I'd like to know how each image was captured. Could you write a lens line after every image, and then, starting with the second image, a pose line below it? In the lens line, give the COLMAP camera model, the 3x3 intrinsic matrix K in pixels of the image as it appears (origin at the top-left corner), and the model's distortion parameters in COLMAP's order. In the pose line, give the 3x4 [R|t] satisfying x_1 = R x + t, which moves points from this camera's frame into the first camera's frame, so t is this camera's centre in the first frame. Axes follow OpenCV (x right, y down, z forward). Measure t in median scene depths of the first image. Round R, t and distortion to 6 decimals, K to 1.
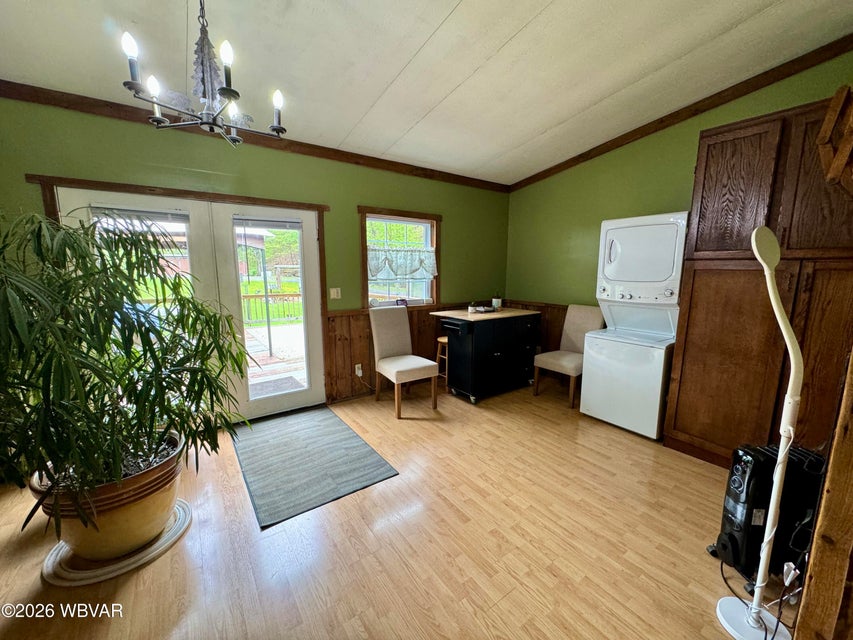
lens RADIAL K [[341.5, 0, 422.7], [0, 341.5, 319.7], [0, 0, 1]] dist [-0.003155, -0.000432]
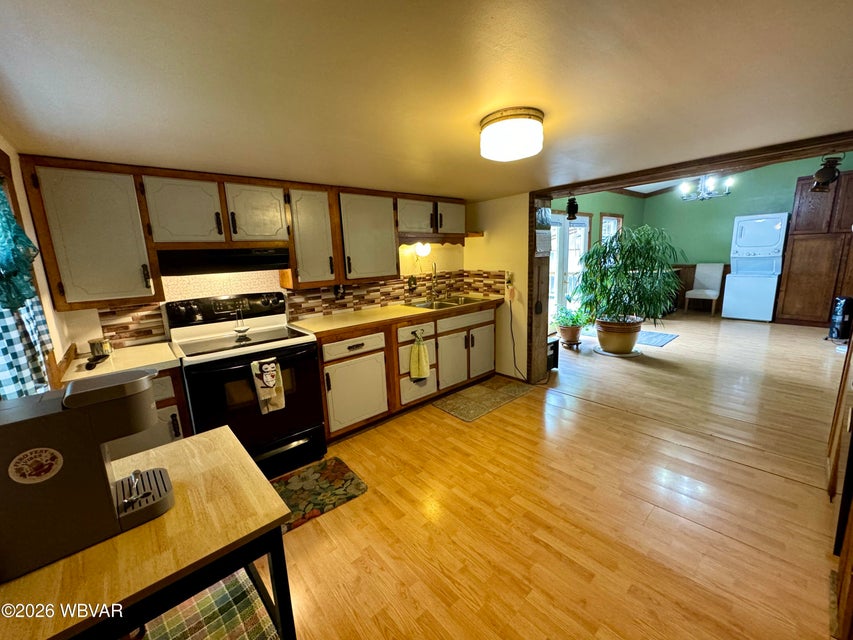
lens RADIAL K [[341.5, 0, 422.1], [0, 341.5, 316.4], [0, 0, 1]] dist [-0.003155, -0.000432]
pose [[0.995040, -0.059070, 0.080042, -1.310543], [0.057018, 0.997989, 0.027687, 0.113227], [-0.081516, -0.022986, 0.996407, -0.738513]]
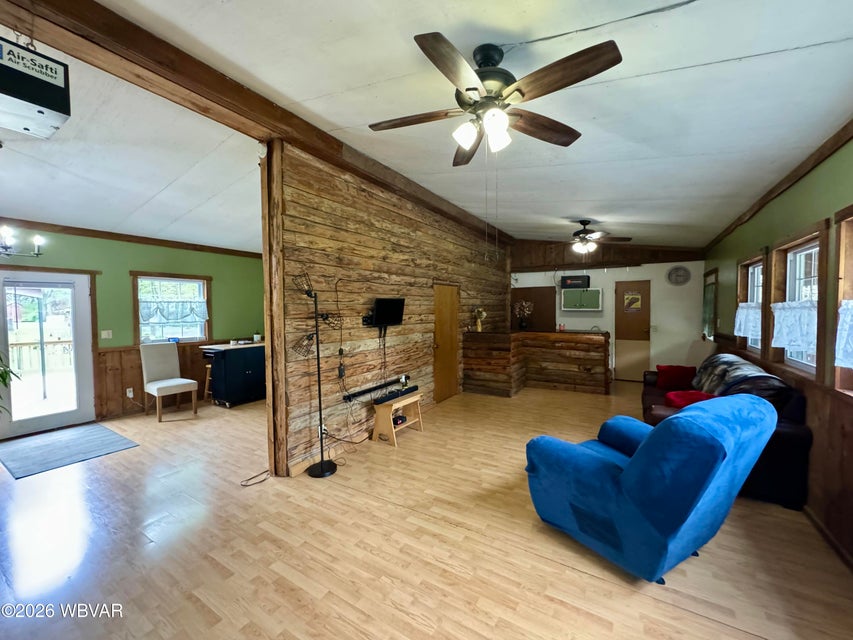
lens RADIAL K [[341.5, 0, 427.6], [0, 341.5, 318.6], [0, 0, 1]] dist [-0.003155, -0.000432]
pose [[0.921031, -0.016768, 0.389127, 0.373516], [0.063628, 0.992129, -0.107849, 0.082671], [-0.384256, 0.124091, 0.914849, -0.689937]]
